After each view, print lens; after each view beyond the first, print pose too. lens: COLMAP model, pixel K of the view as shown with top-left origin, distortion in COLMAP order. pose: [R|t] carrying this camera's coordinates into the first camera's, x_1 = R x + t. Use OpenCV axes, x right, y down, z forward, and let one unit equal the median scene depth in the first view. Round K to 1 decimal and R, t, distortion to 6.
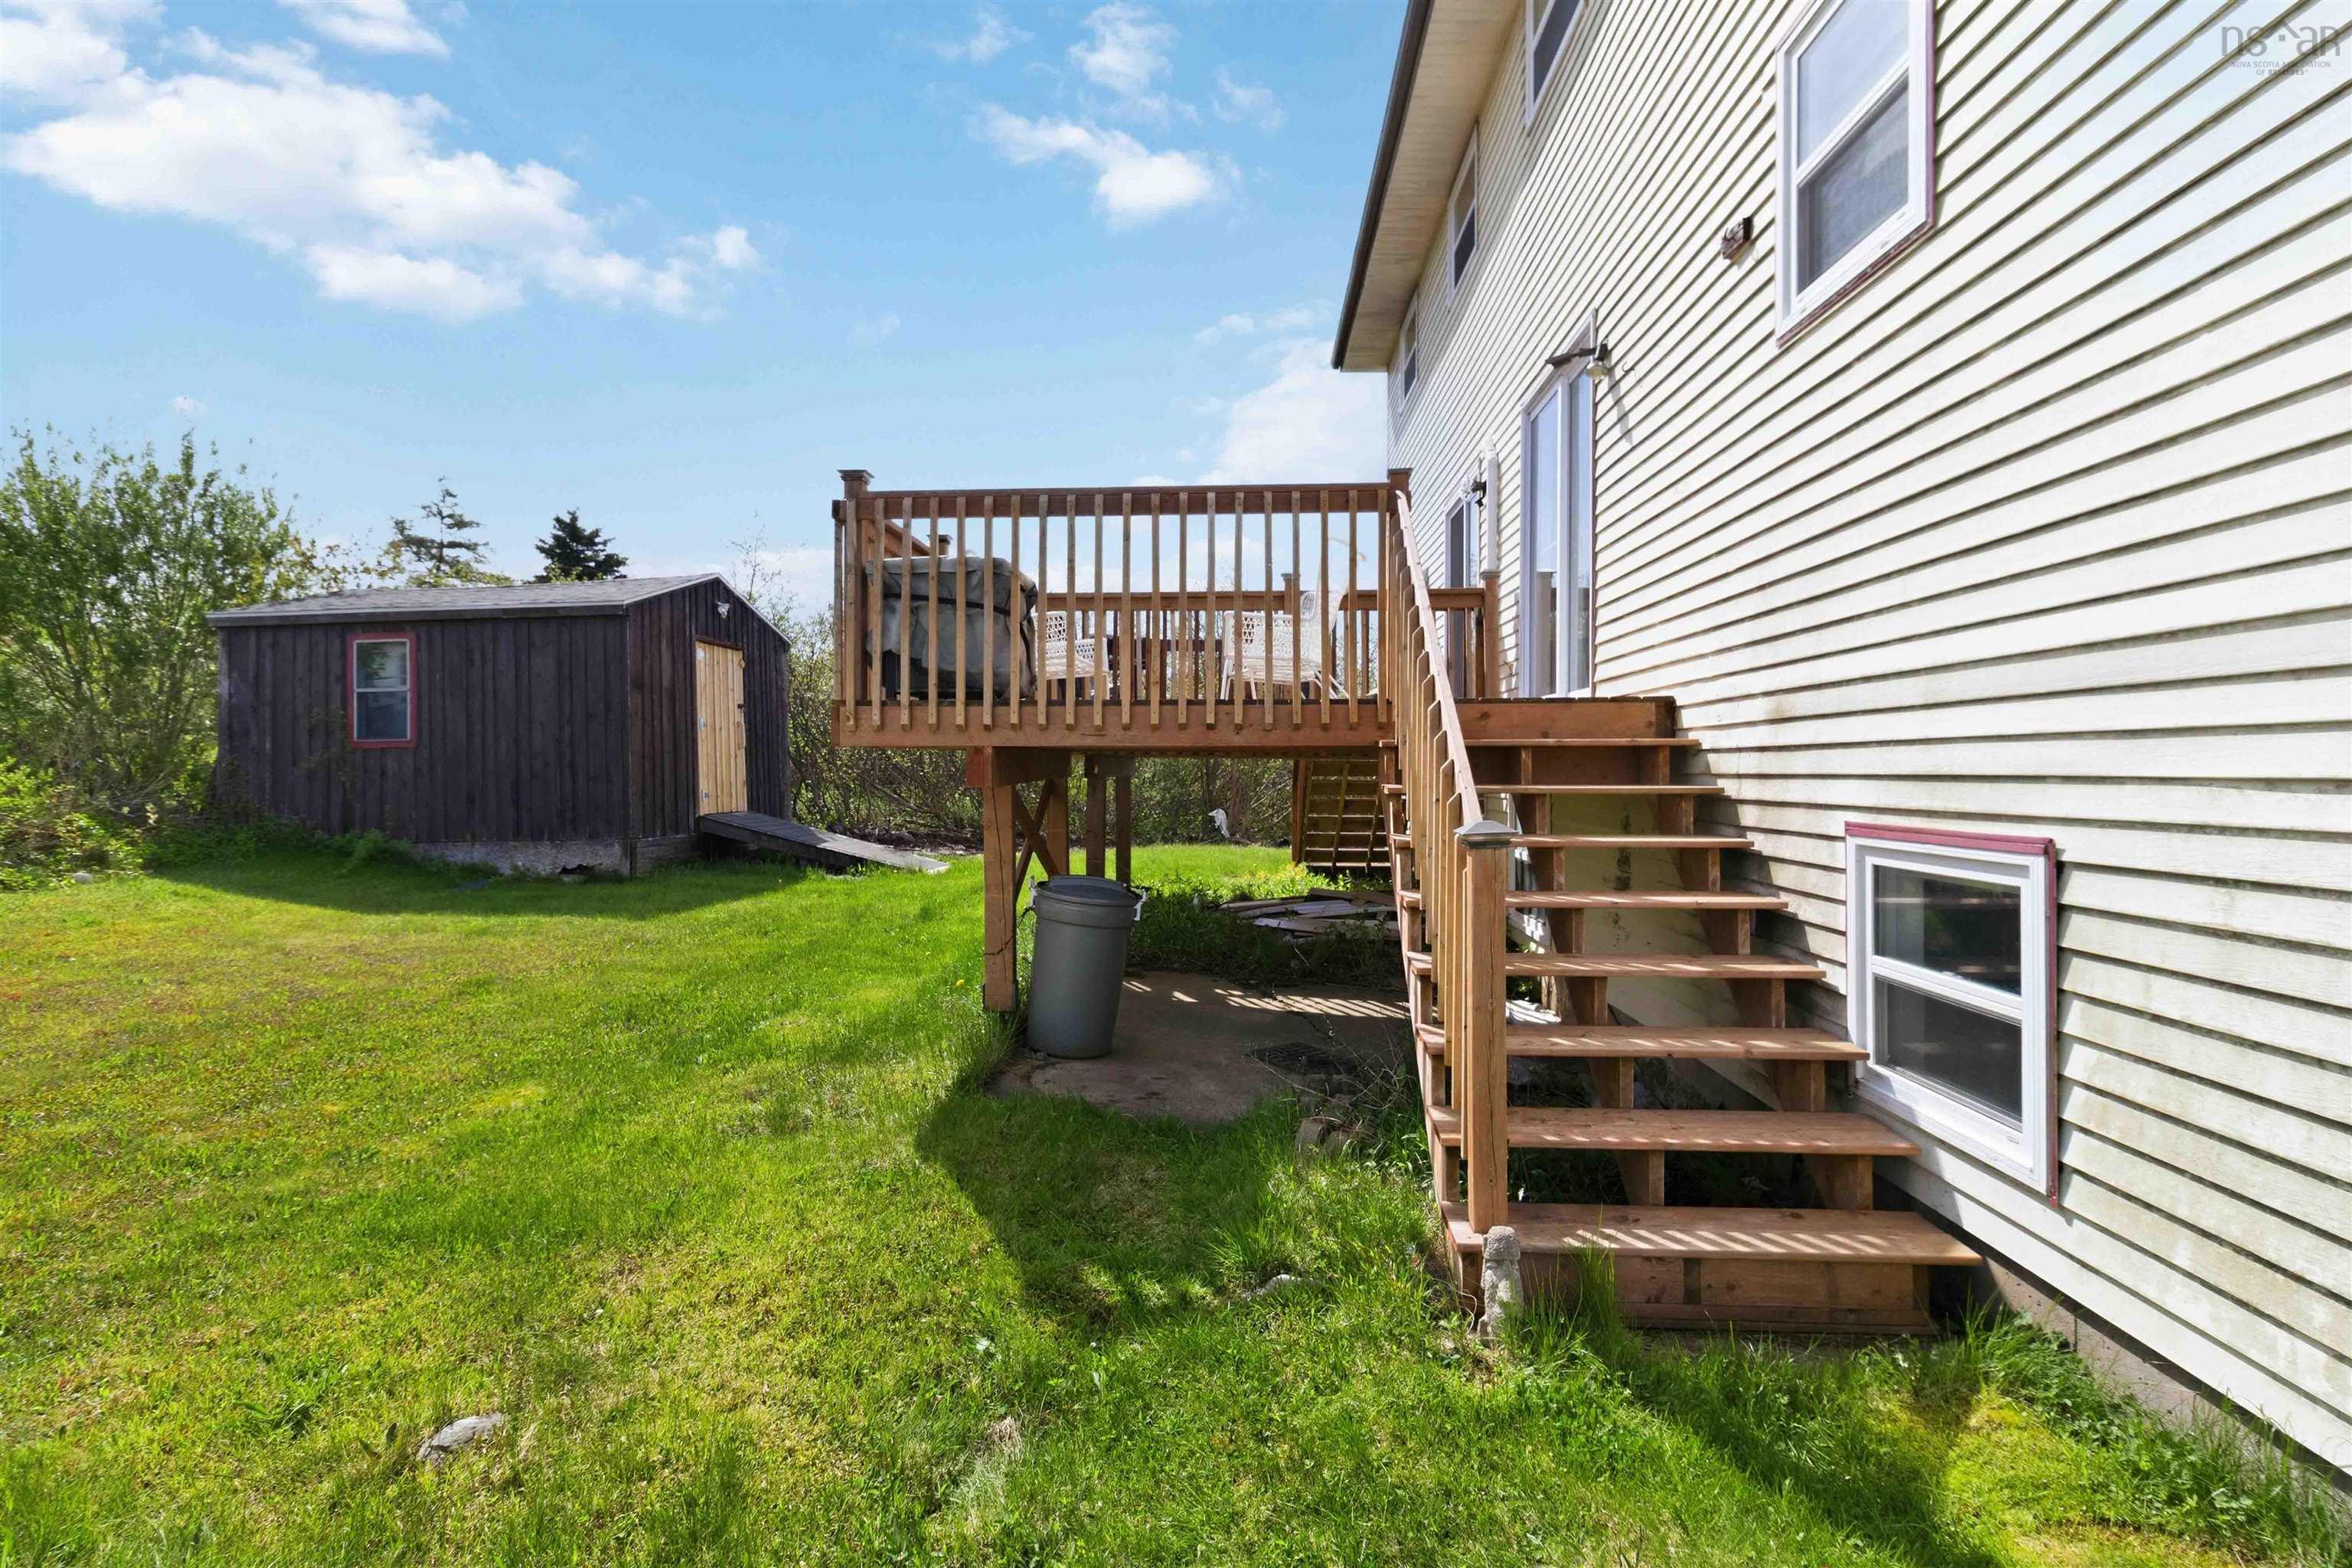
lens RADIAL K [[1100.2, 0, 1192.7], [0, 1100.2, 768.0], [0, 0, 1]] dist [0.002741, 0.000561]
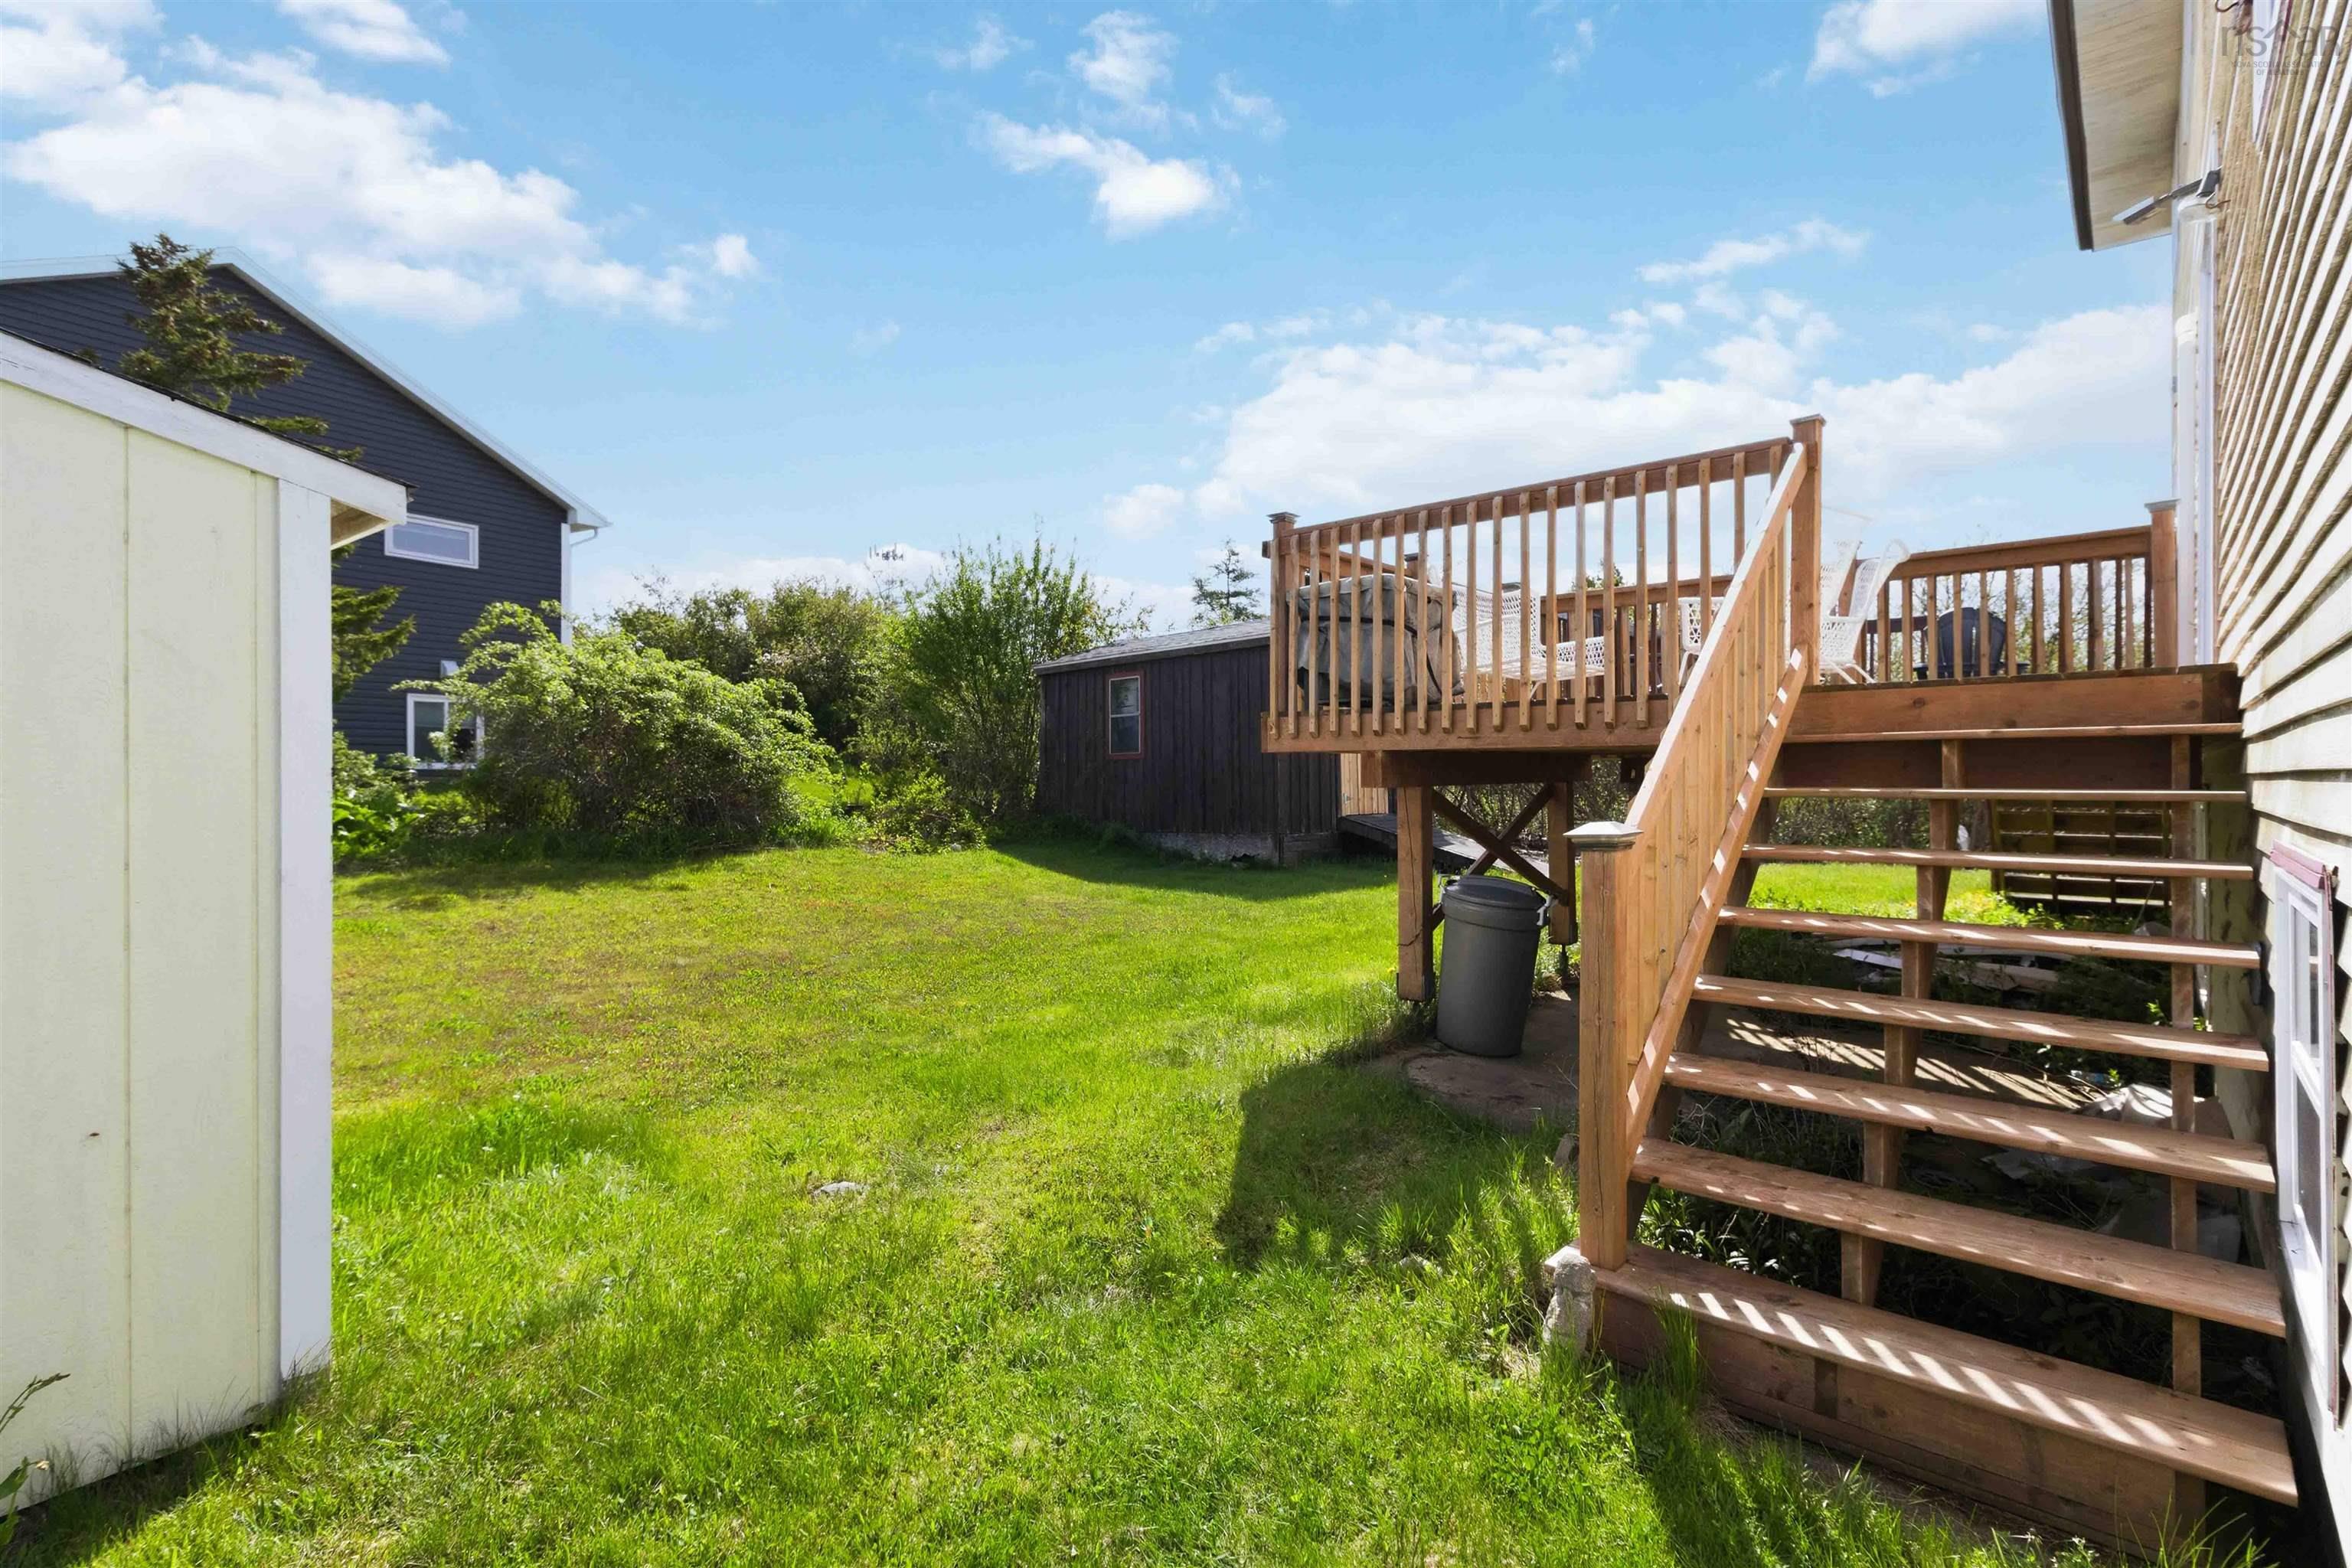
lens RADIAL K [[1095.6, 0, 1179.8], [0, 1095.6, 778.4], [0, 0, 1]] dist [0.001972, 0.000755]
pose [[0.782756, 0.000737, -0.622329, 0.331533], [0.000538, 0.999998, 0.001860, 0.005736], [0.622329, -0.001791, 0.782754, 0.035148]]
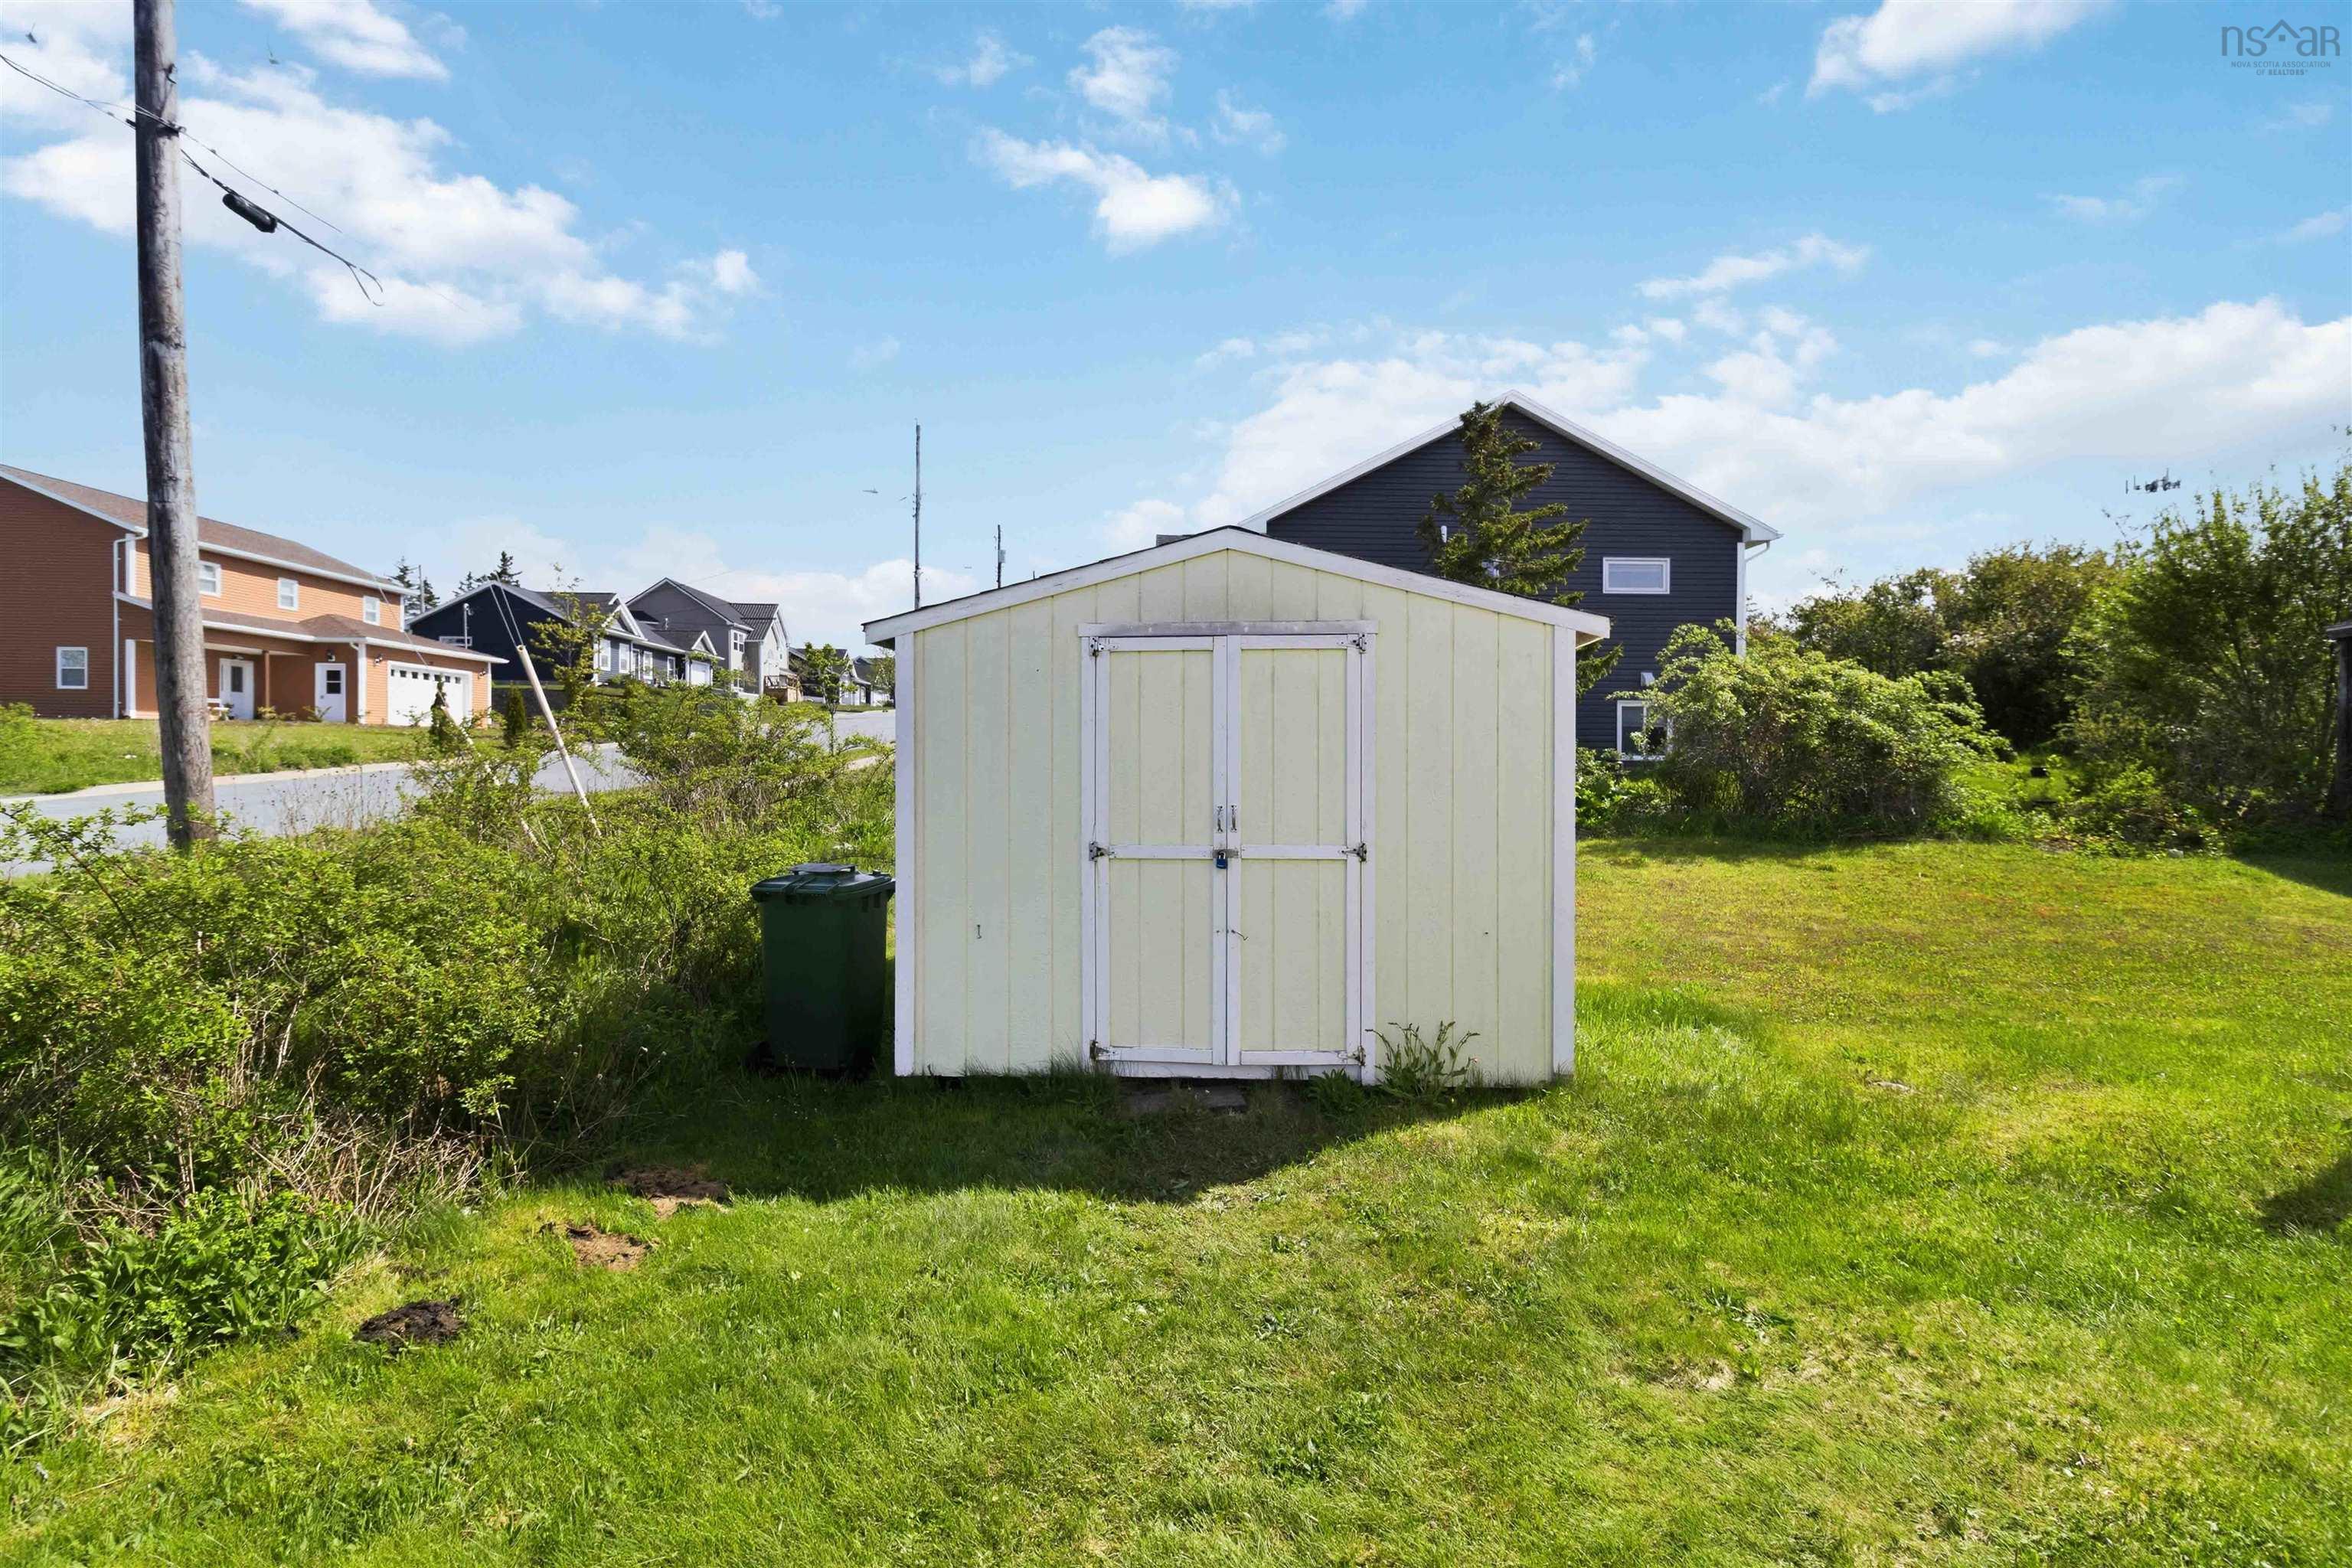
lens RADIAL K [[1100.2, 0, 1192.7], [0, 1100.2, 768.0], [0, 0, 1]] dist [0.002741, 0.000561]
pose [[-0.083860, 0.005564, -0.996462, 0.753909], [-0.004487, 0.999972, 0.005961, -0.005616], [0.996467, 0.004971, -0.083833, -0.081240]]
